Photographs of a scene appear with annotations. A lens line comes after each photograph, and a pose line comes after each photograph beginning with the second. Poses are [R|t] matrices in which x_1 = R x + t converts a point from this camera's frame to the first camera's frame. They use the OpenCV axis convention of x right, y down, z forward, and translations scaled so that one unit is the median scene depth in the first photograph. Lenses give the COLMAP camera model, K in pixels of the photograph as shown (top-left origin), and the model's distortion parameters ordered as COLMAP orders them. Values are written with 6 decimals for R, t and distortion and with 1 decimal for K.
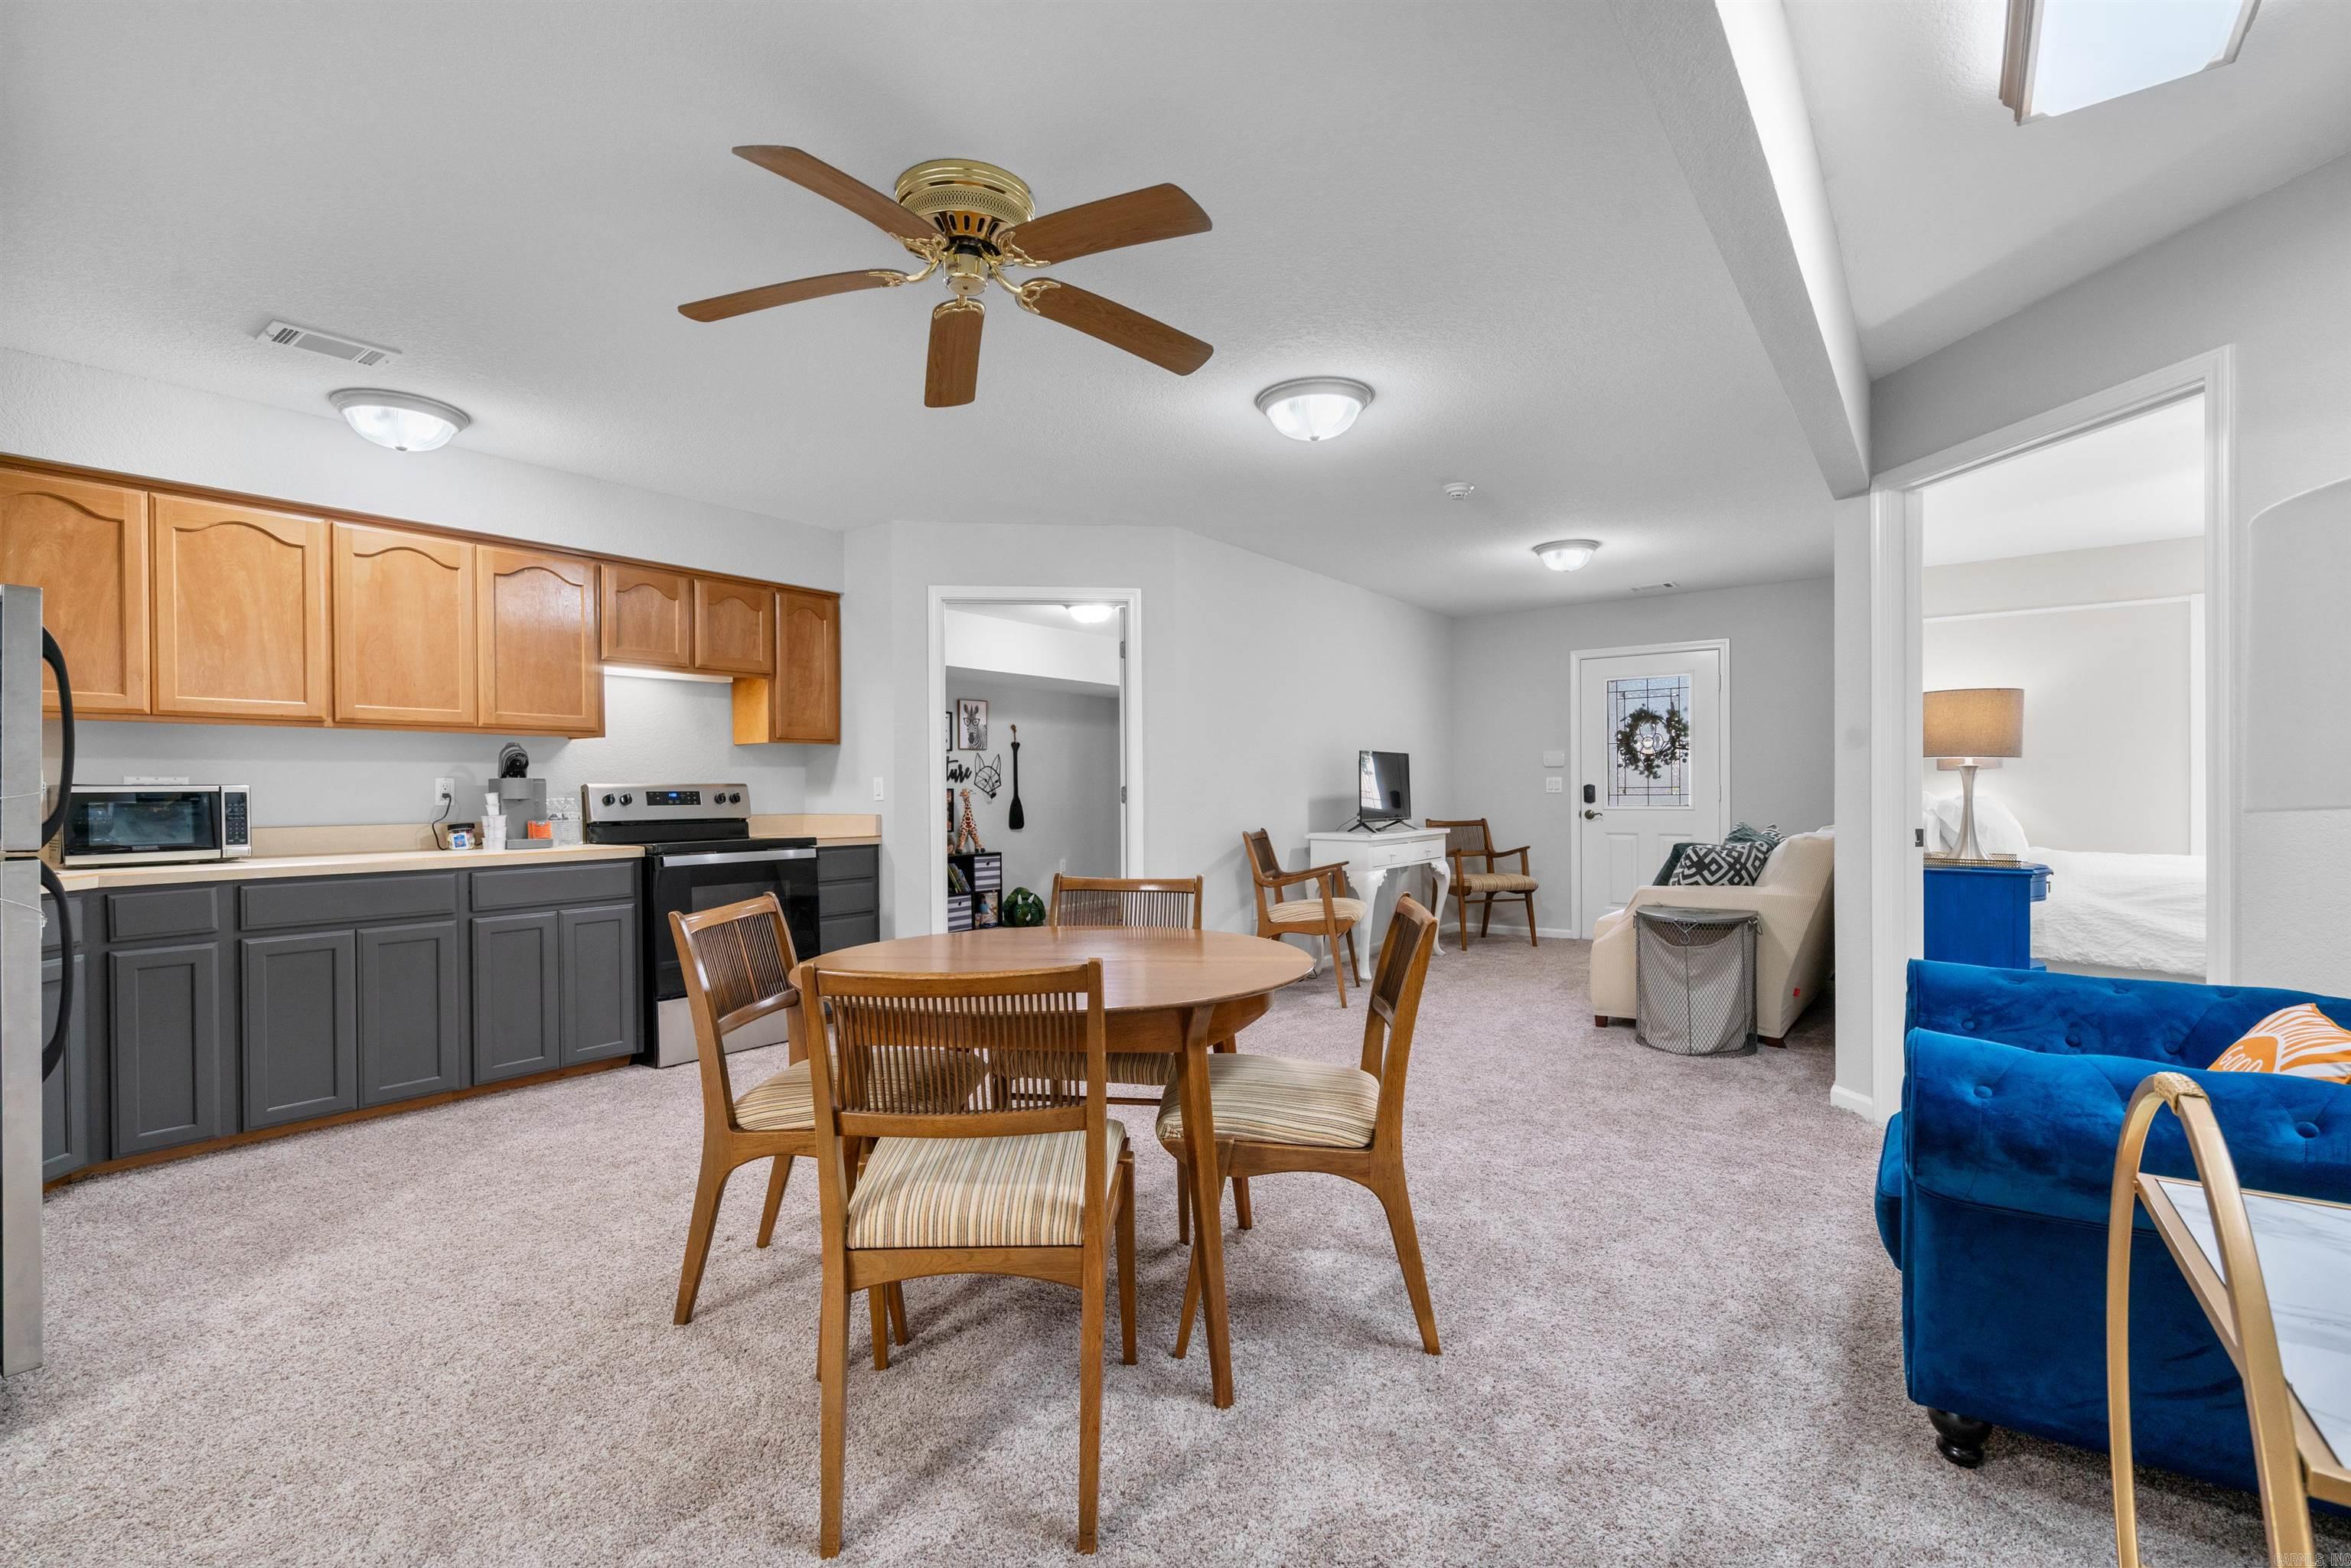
lens RADIAL K [[1047.6, 0, 1175.5], [0, 1047.6, 784.0], [0, 0, 1]] dist [-0.001006, 0.000413]
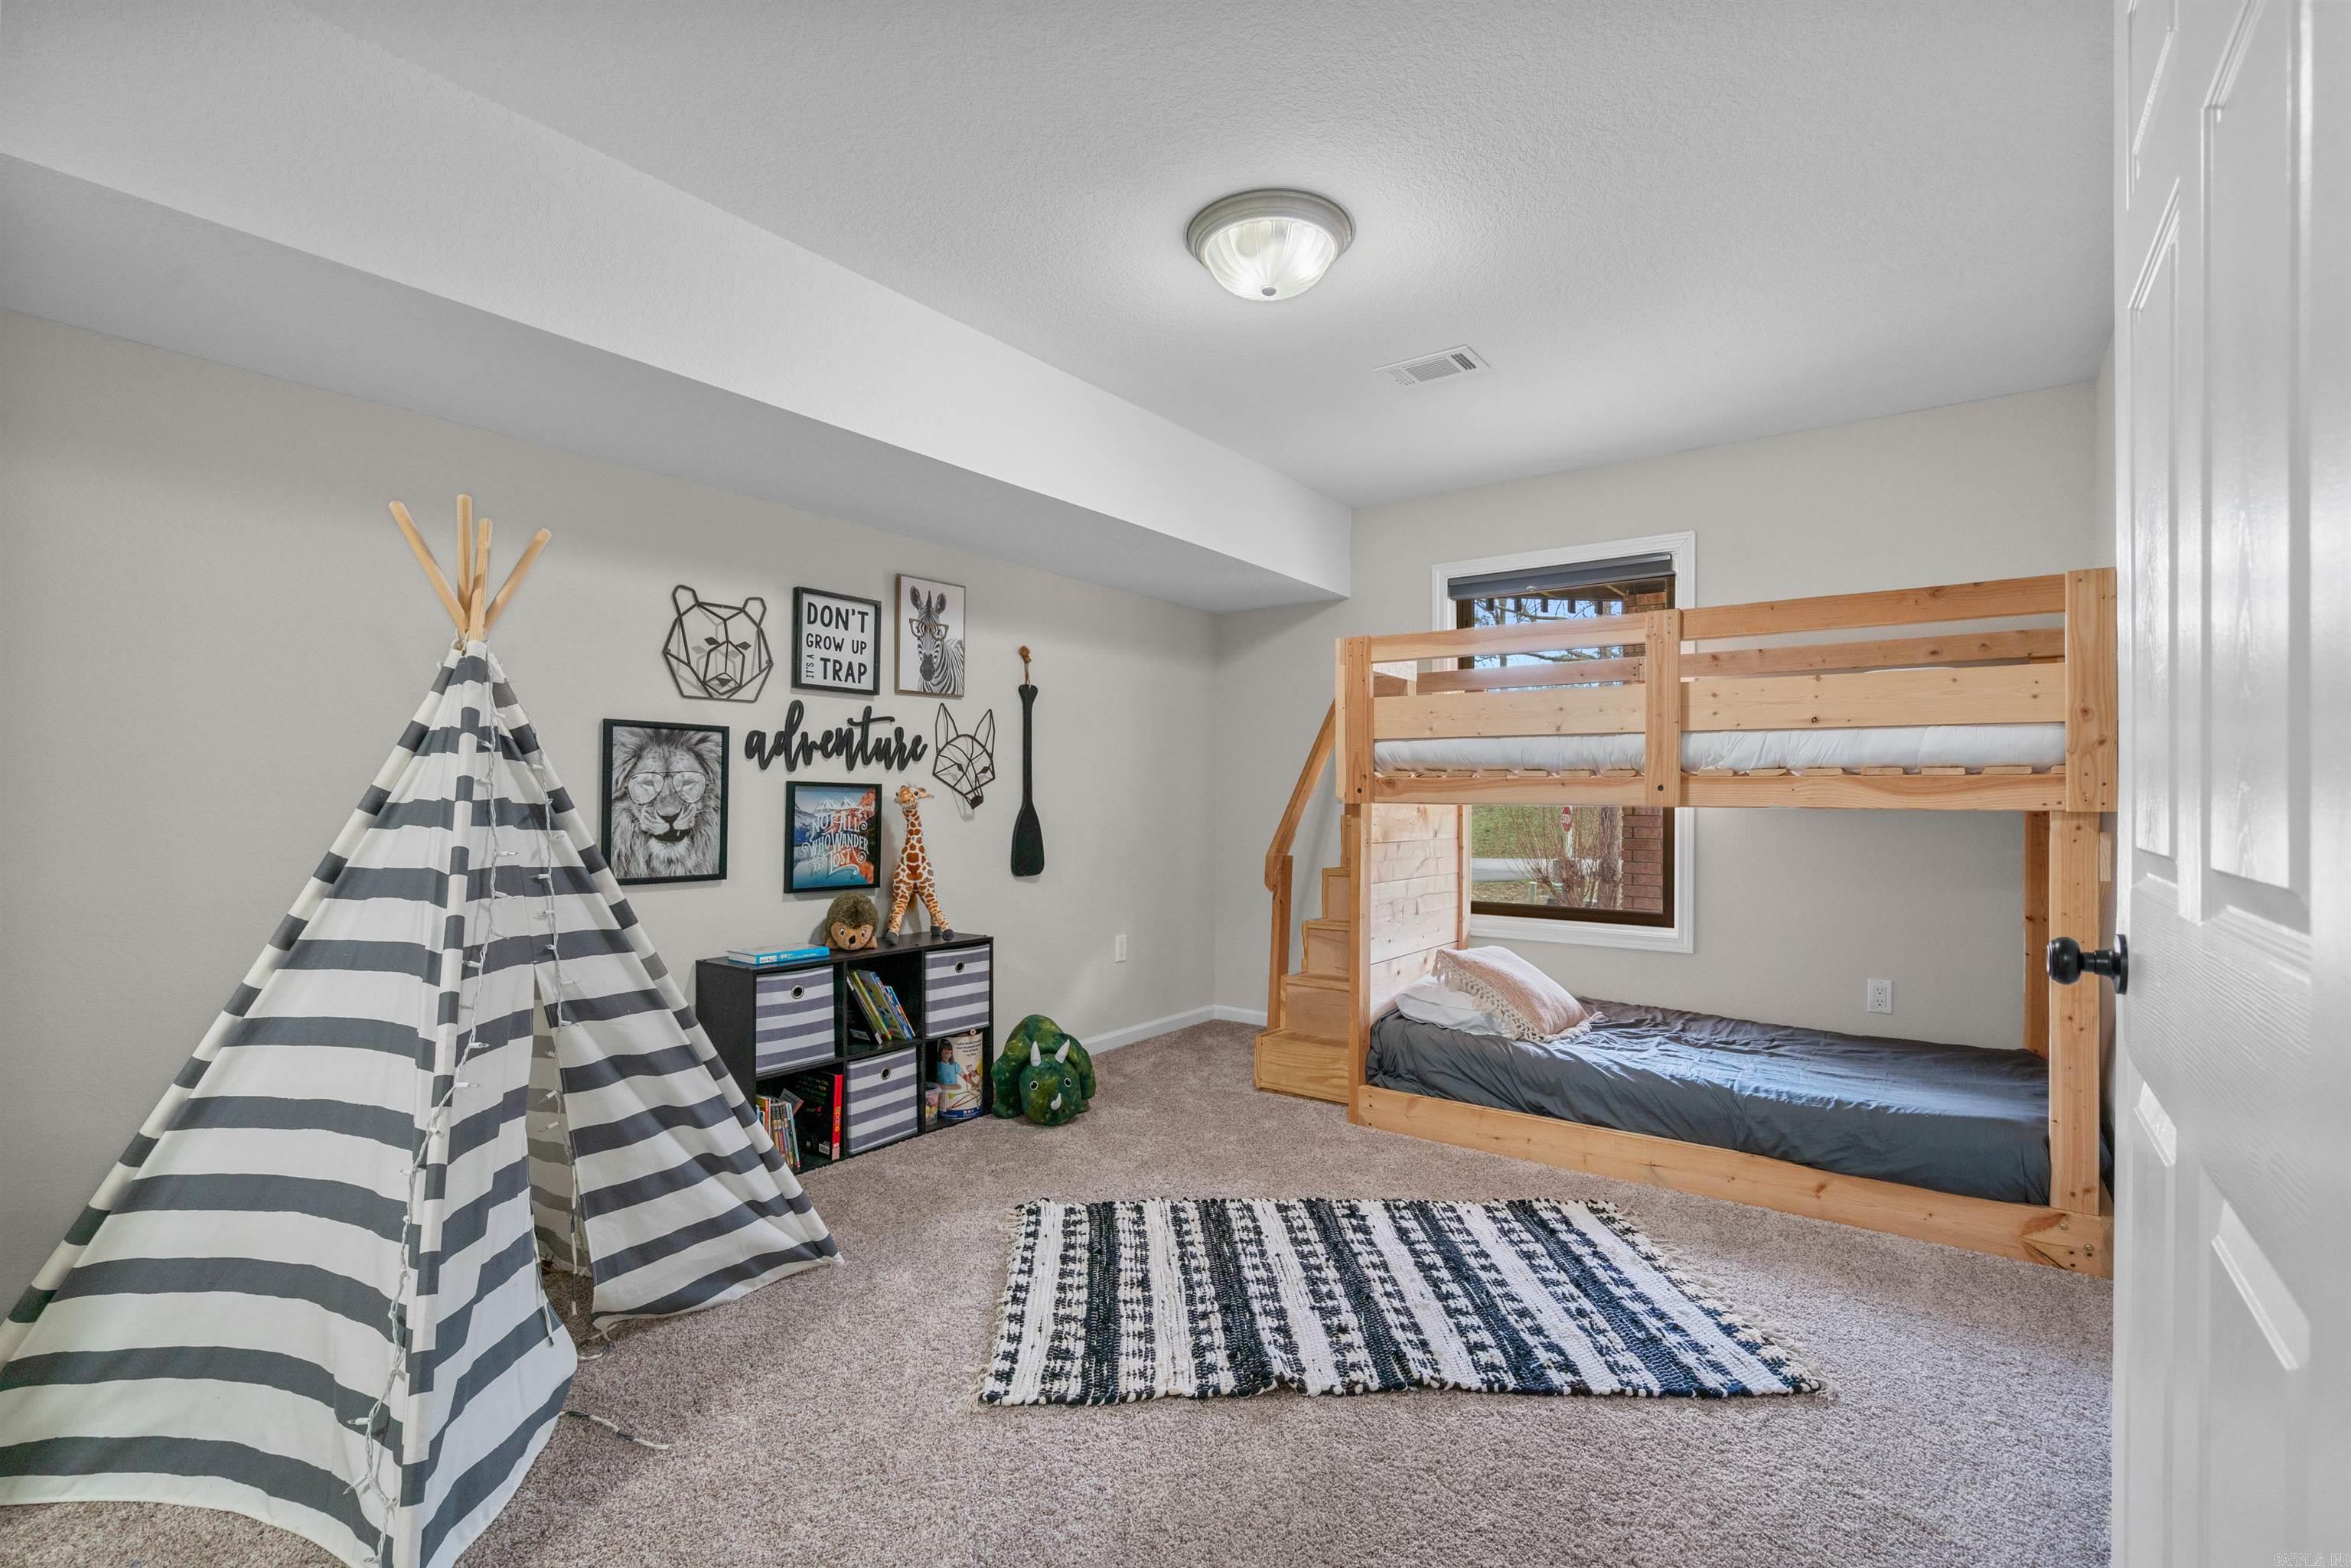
lens RADIAL K [[1047.6, 0, 1175.5], [0, 1047.6, 784.0], [0, 0, 1]] dist [-0.001006, 0.000413]
pose [[0.999867, 0.015680, 0.004499, -0.154486], [-0.015659, 0.999867, -0.004611, 0.007212], [-0.004571, 0.004540, 0.999979, 0.934469]]
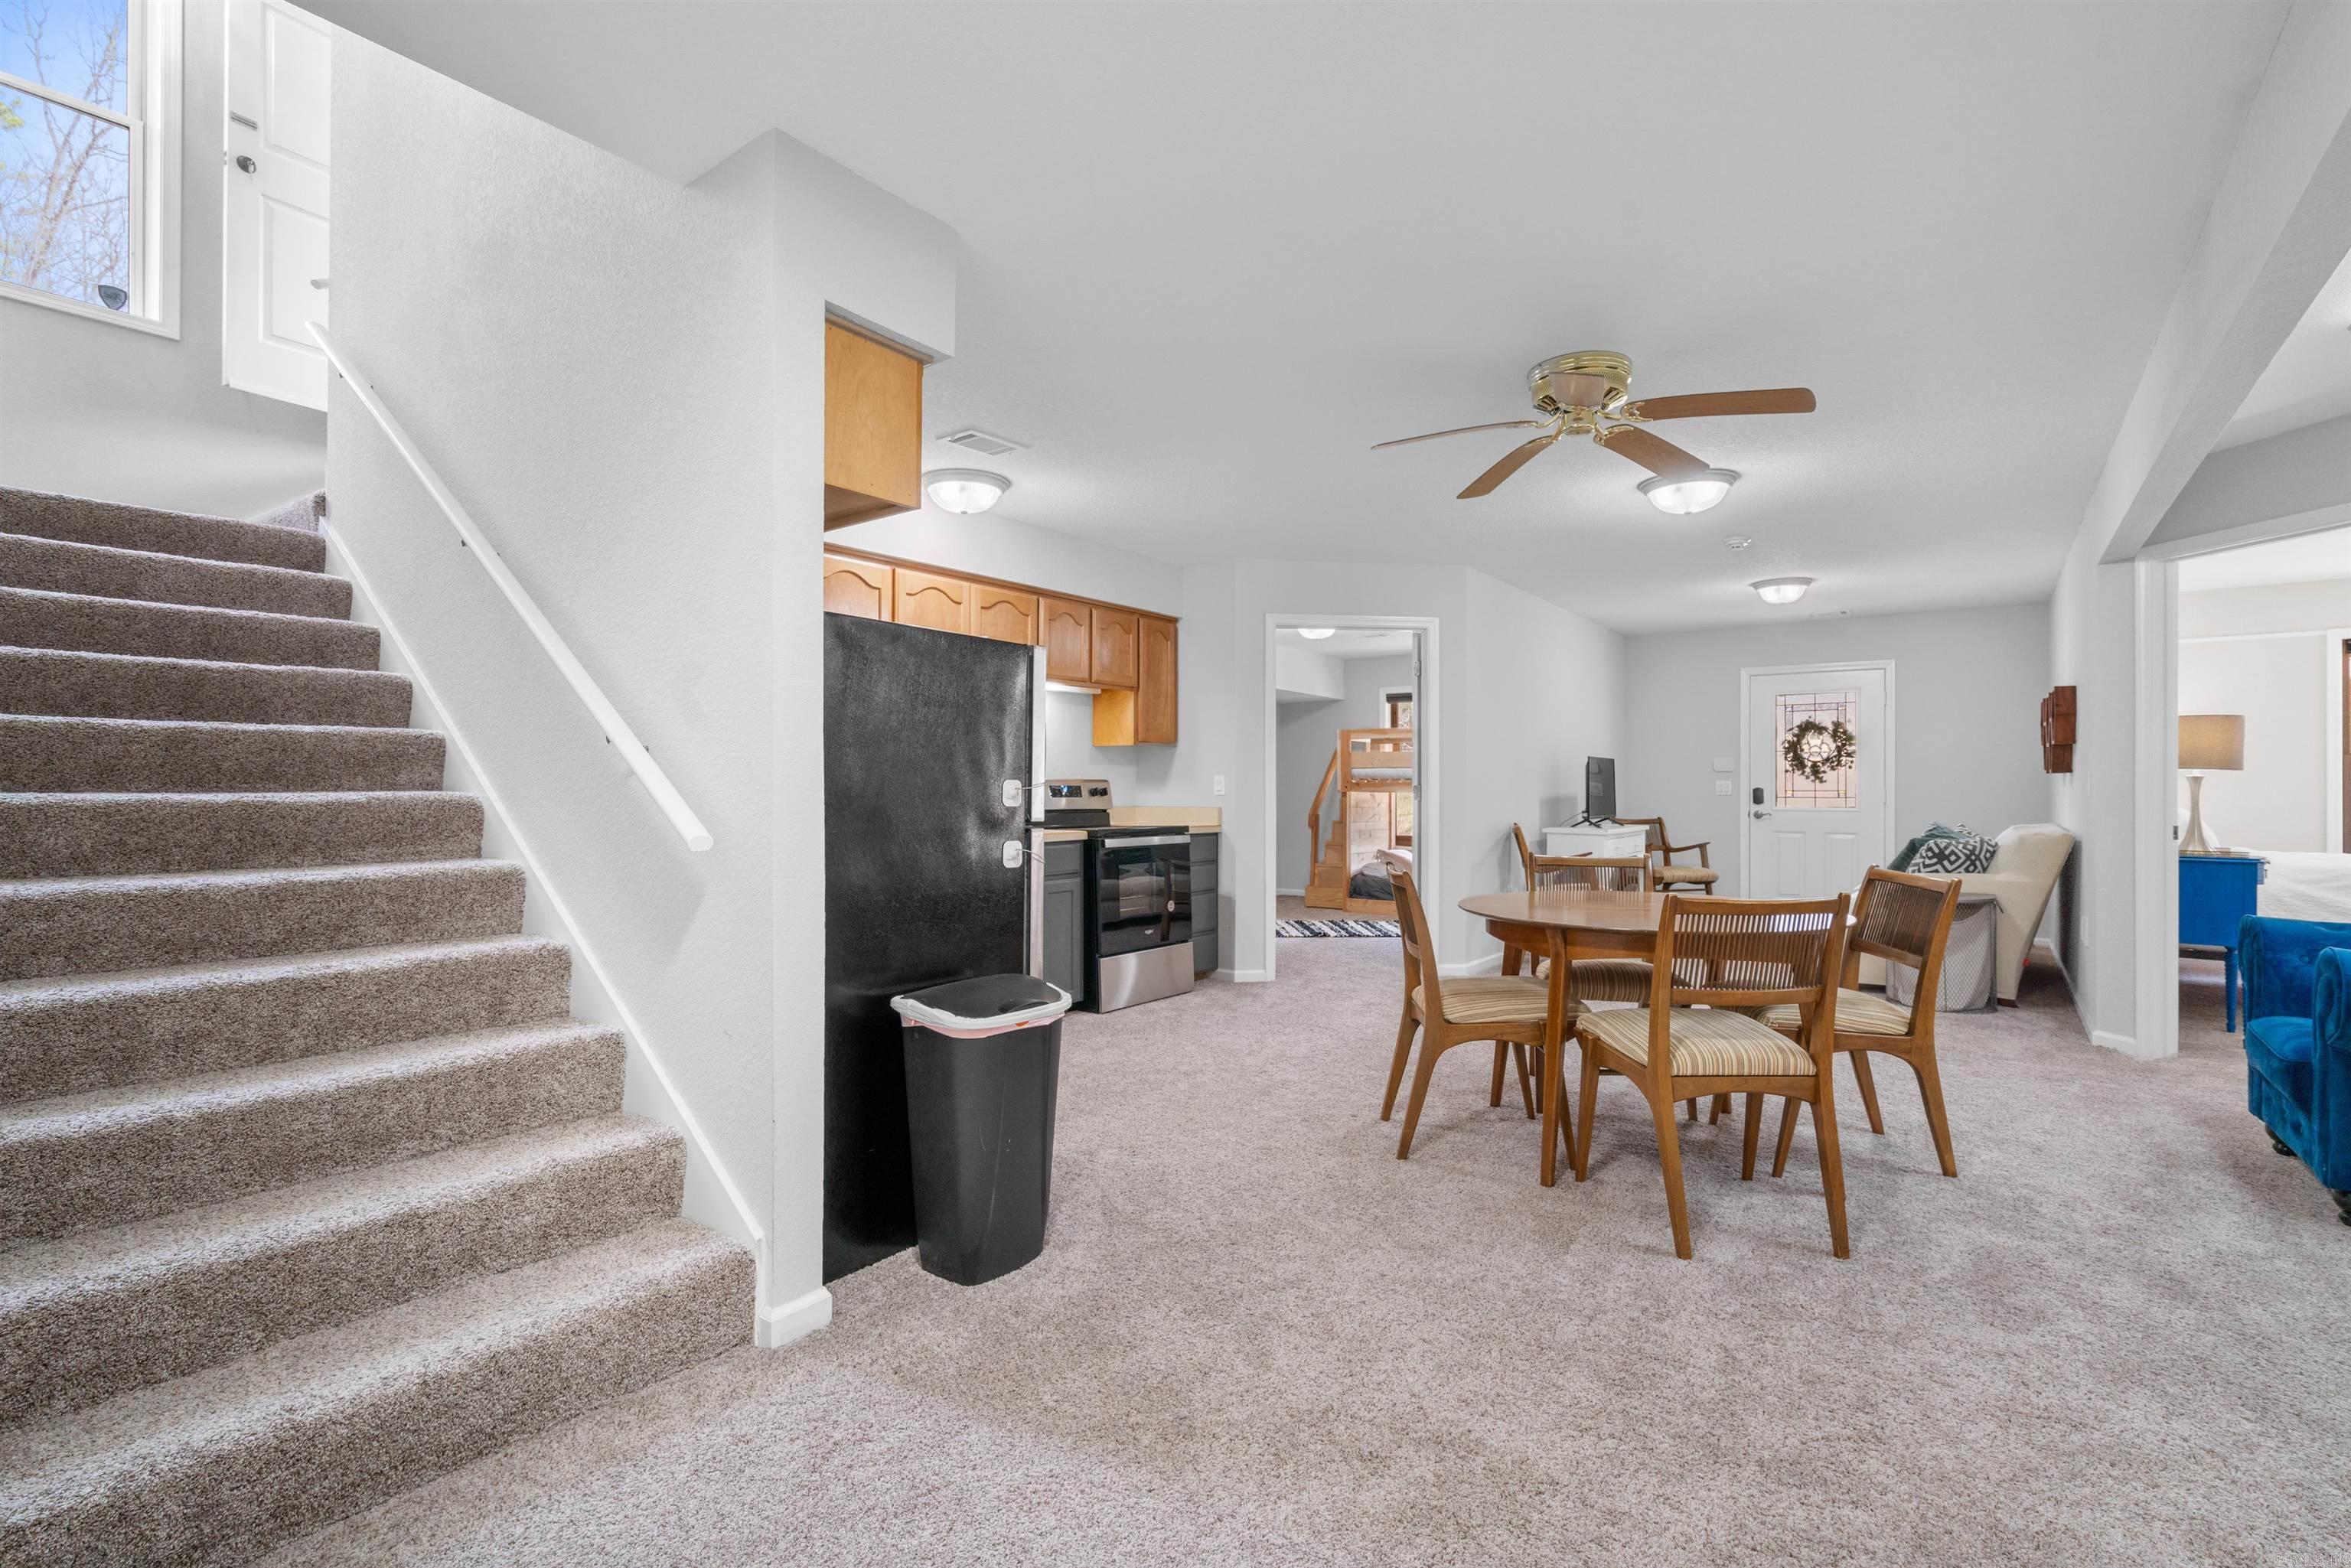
lens RADIAL K [[1062.6, 0, 1176.7], [0, 1062.6, 774.8], [0, 0, 1]] dist [0.001506, 0.000721]
pose [[0.999945, 0.010400, 0.000954, -0.320997], [-0.010393, 0.999921, -0.007092, 0.001793], [-0.001028, 0.007082, 0.999974, -0.185825]]
